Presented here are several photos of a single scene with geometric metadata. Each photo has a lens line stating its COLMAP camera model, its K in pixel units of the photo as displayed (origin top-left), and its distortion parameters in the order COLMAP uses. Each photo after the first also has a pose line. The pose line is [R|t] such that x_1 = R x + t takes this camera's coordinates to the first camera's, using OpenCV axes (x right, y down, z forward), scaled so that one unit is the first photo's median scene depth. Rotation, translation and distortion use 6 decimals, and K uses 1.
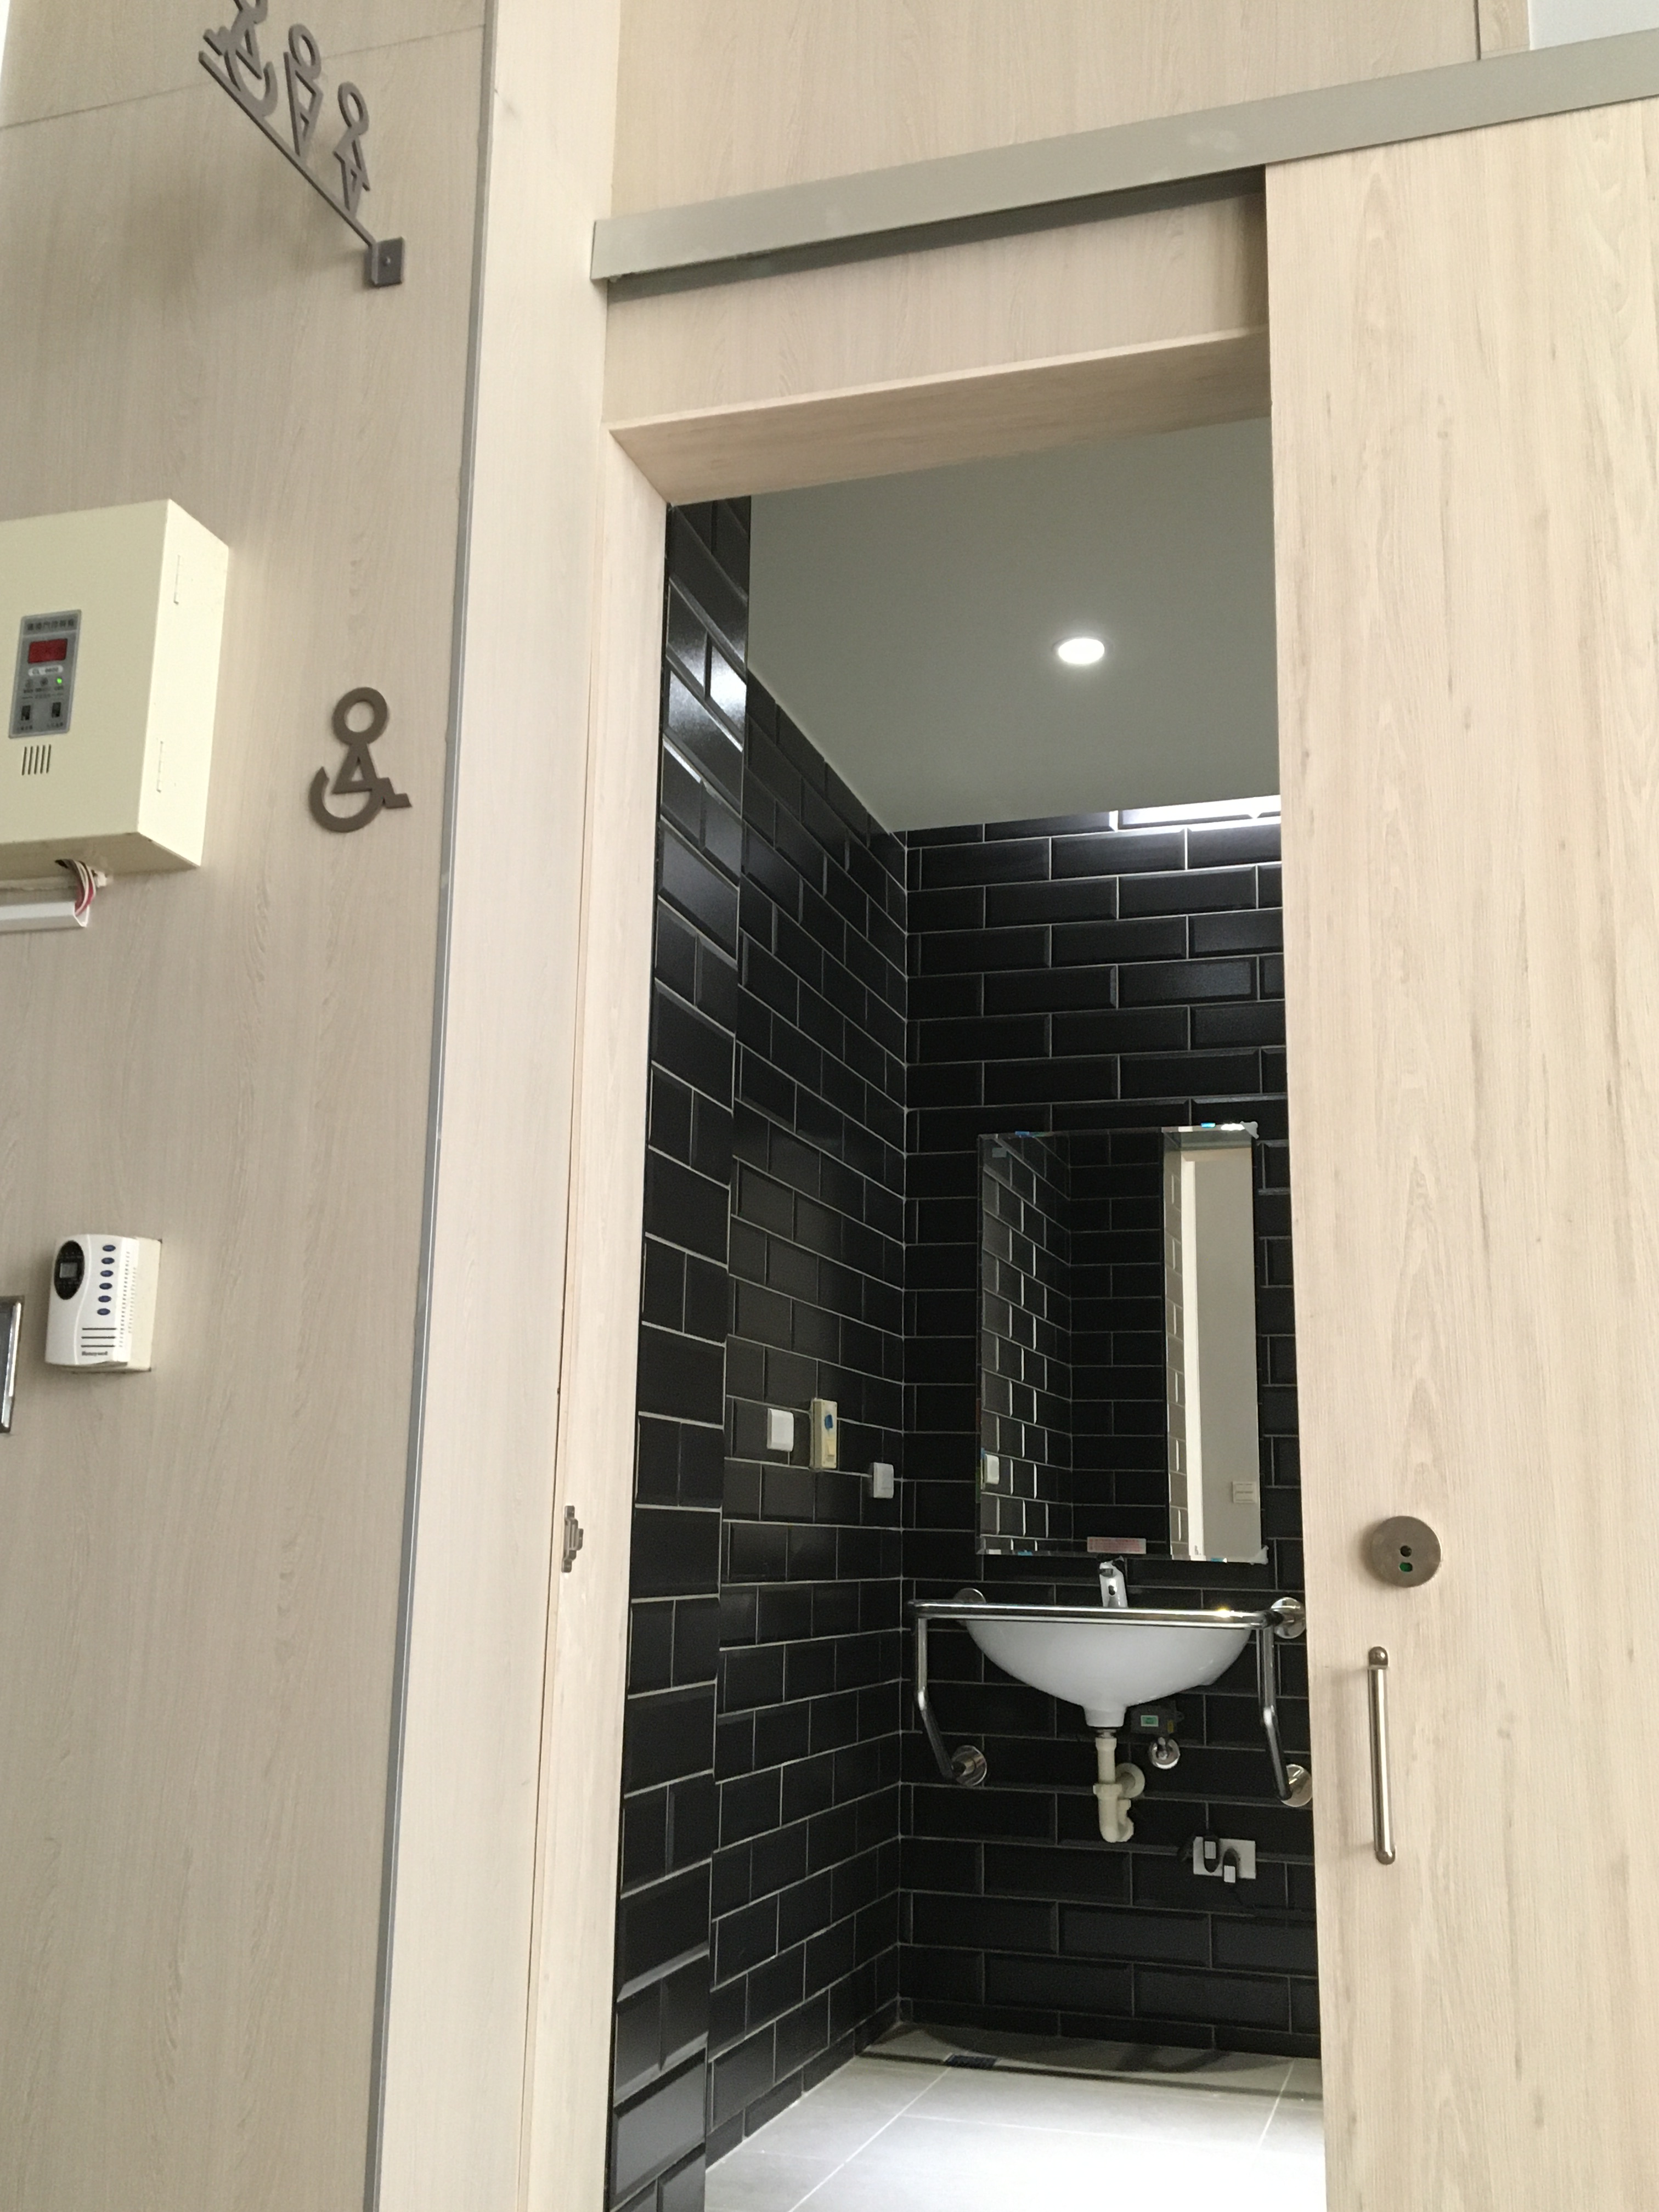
lens RADIAL K [[2118.0, 0, 815.4], [0, 2118.0, 1098.8], [0, 0, 1]] dist [0.036122, 0.000000]
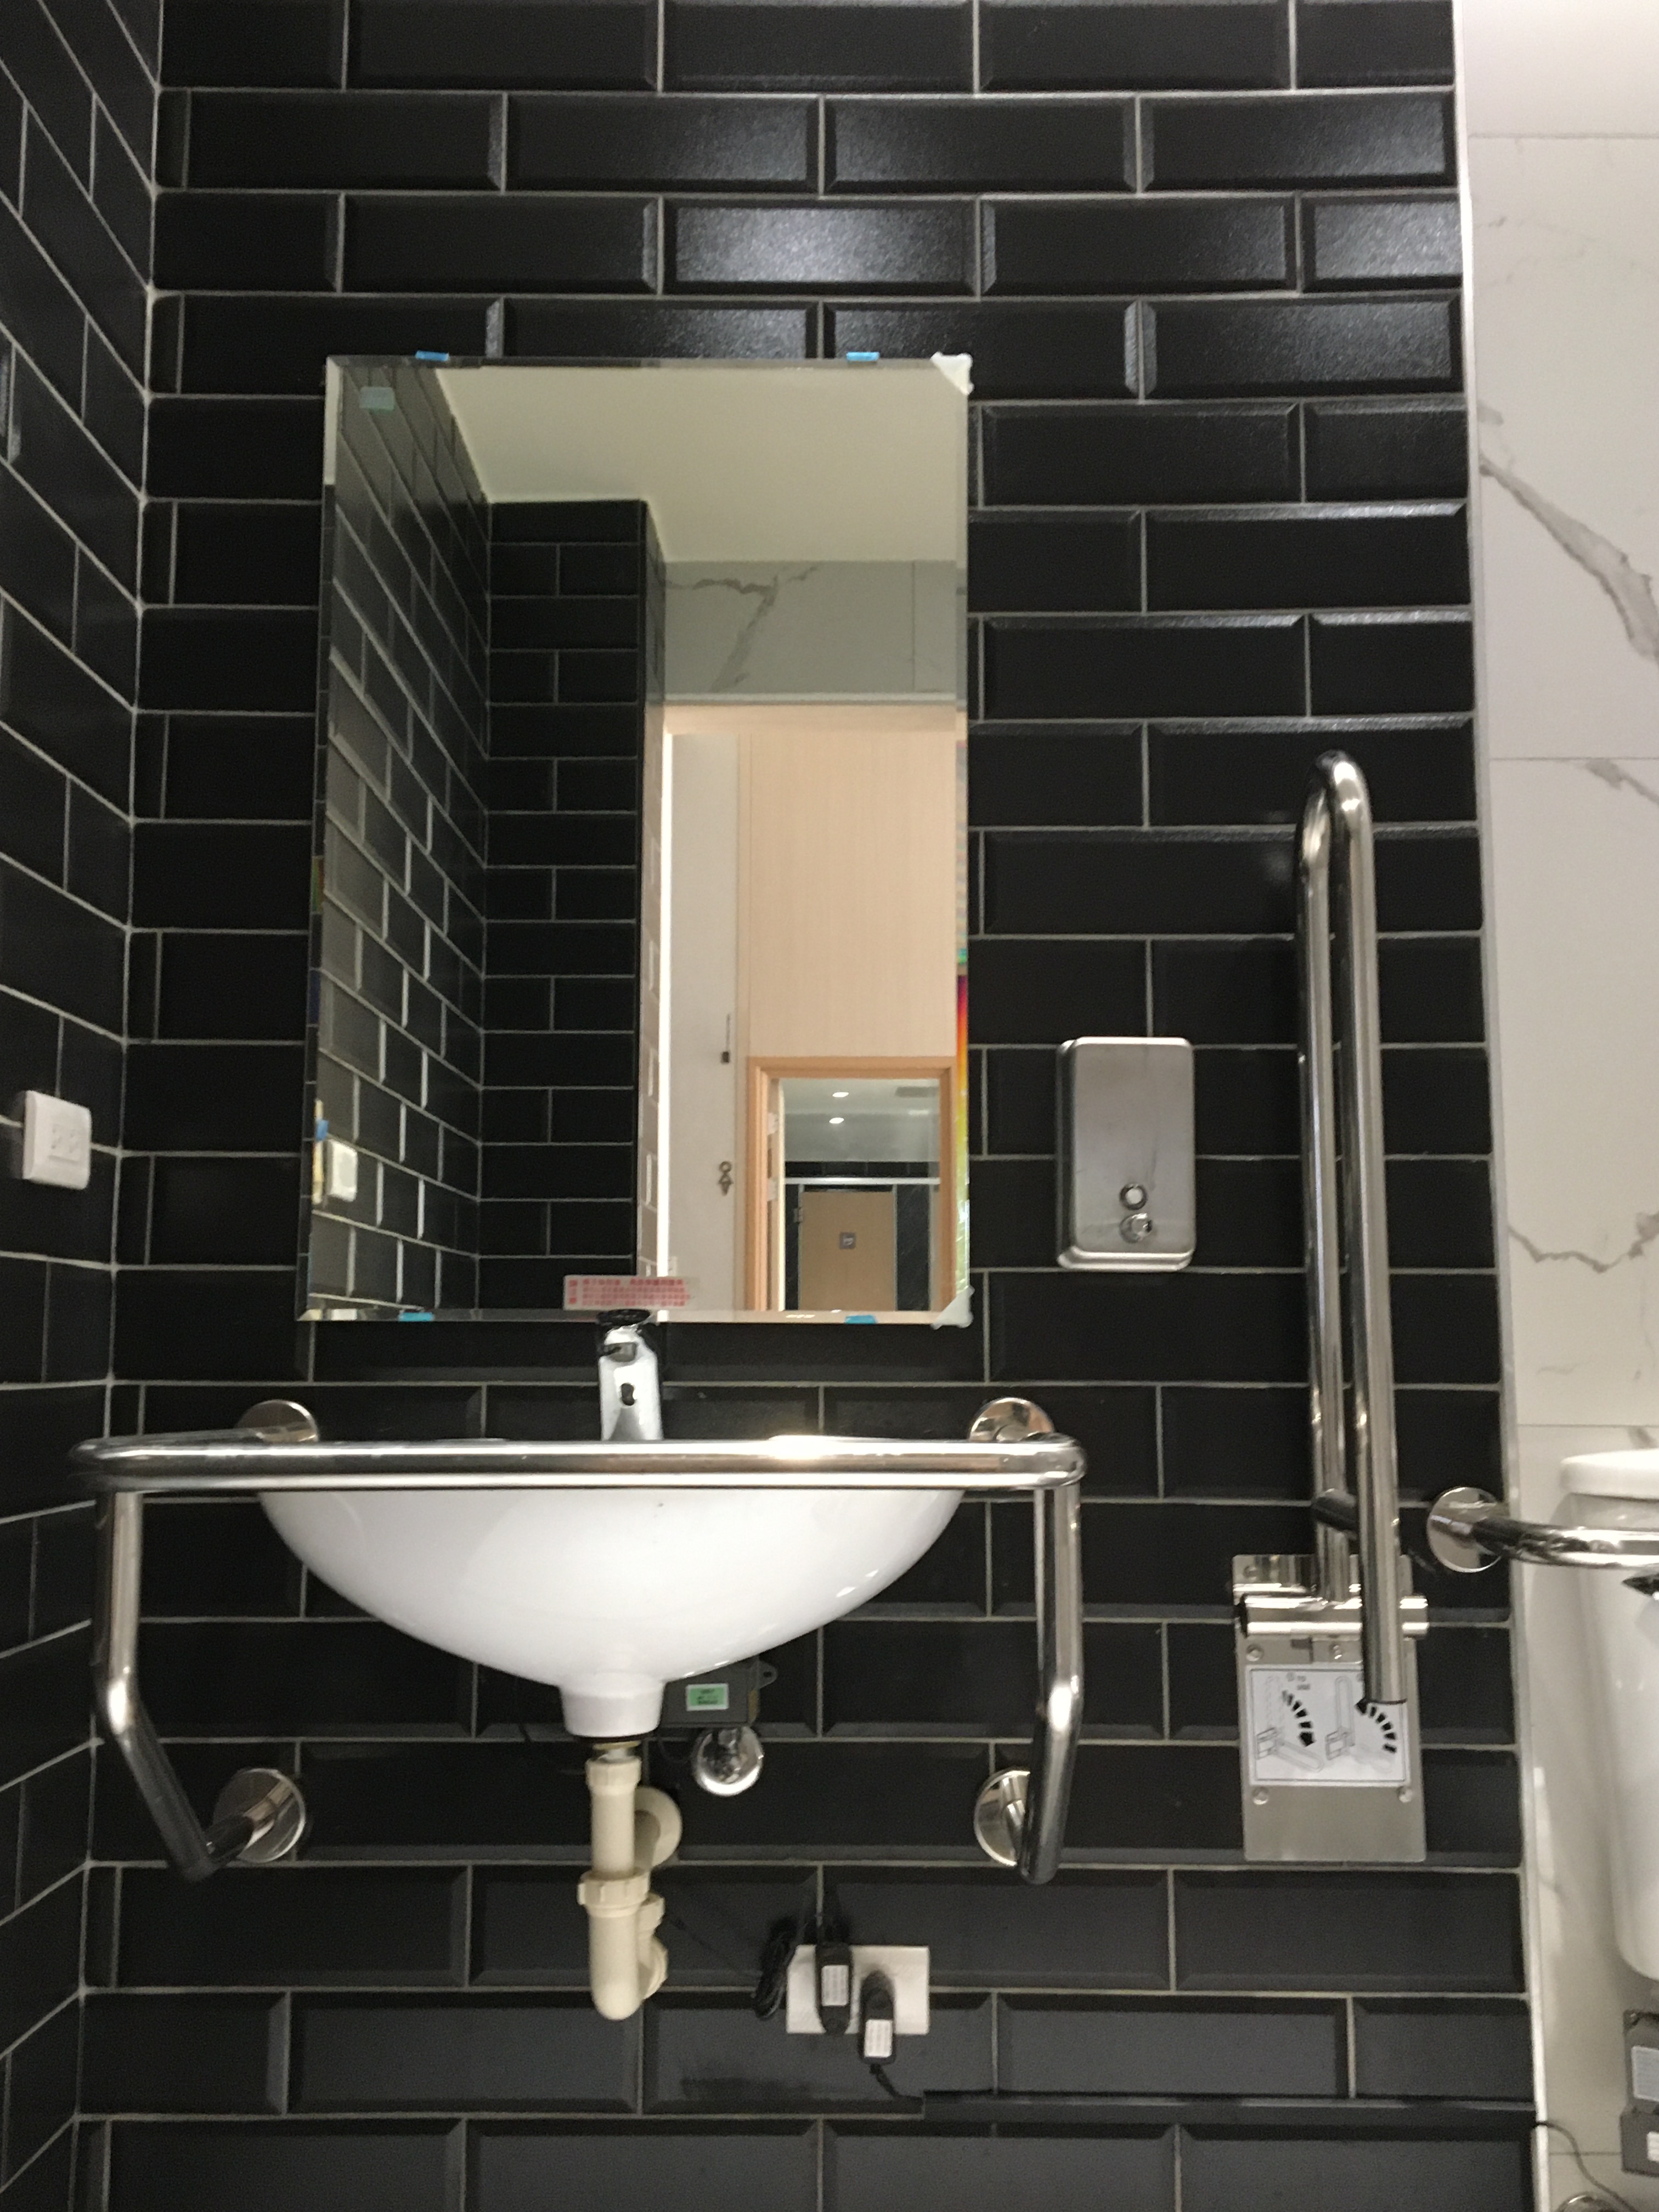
lens RADIAL K [[2118.0, 0, 868.3], [0, 2118.0, 1120.2], [0, 0, 1]] dist [0.036122, 0.000000]
pose [[0.948091, 0.018303, 0.317471, 0.051323], [-0.048970, 0.994837, 0.088890, 0.138464], [-0.314205, -0.099822, 0.944093, 0.598300]]
